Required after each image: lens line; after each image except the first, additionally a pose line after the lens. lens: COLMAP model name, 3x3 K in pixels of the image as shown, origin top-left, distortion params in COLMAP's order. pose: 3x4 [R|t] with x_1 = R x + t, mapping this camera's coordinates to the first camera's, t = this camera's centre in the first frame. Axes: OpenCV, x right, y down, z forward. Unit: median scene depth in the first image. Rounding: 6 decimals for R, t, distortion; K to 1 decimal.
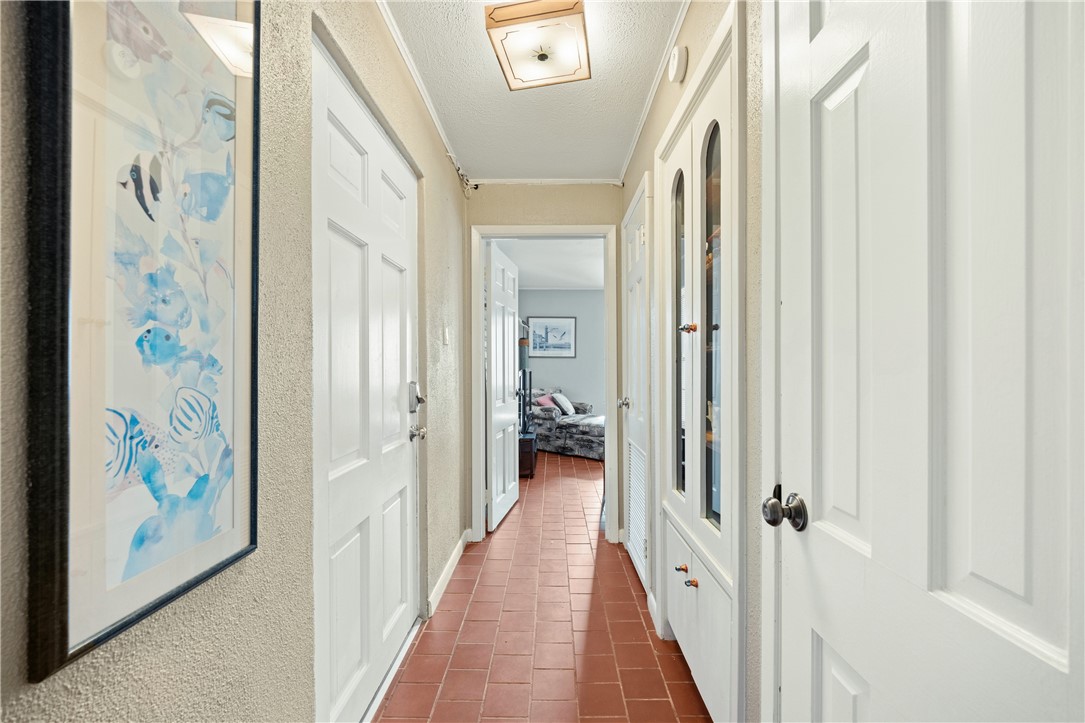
lens RADIAL K [[448.1, 0, 543.5], [0, 448.1, 363.6], [0, 0, 1]] dist [0.002053, 0.000120]
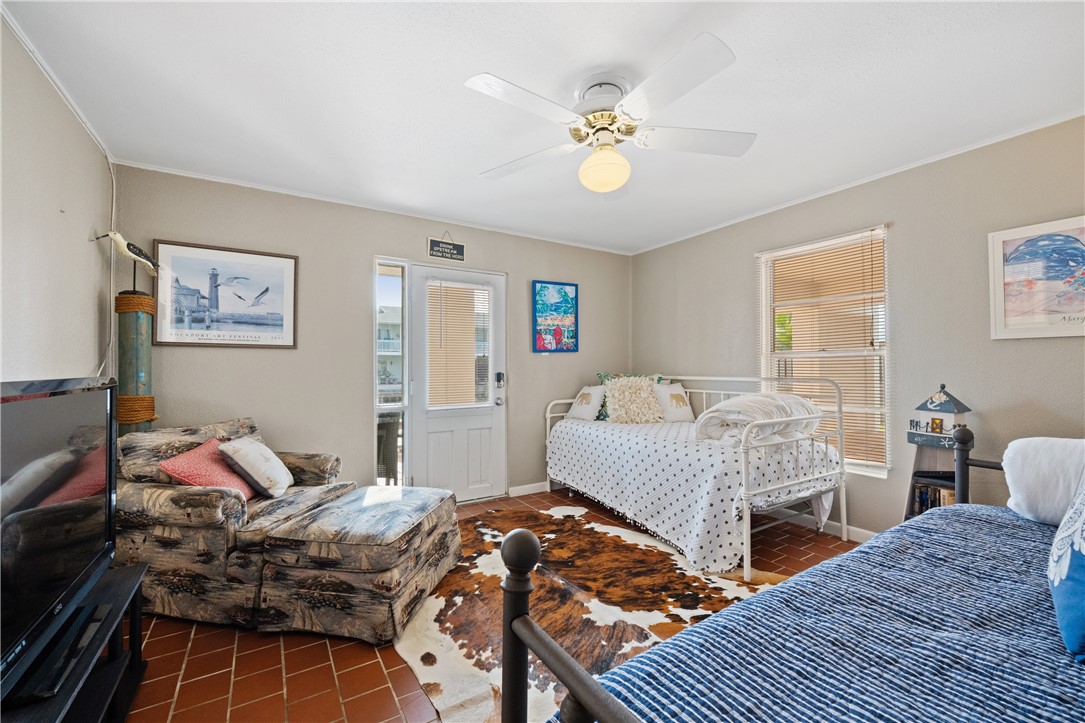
lens RADIAL K [[448.1, 0, 546.9], [0, 448.1, 360.3], [0, 0, 1]] dist [0.002053, 0.000120]
pose [[0.833697, 0.007161, 0.552176, 0.039482], [-0.001055, 0.999935, -0.011375, 0.004310], [-0.552221, 0.008901, 0.833650, 0.571428]]
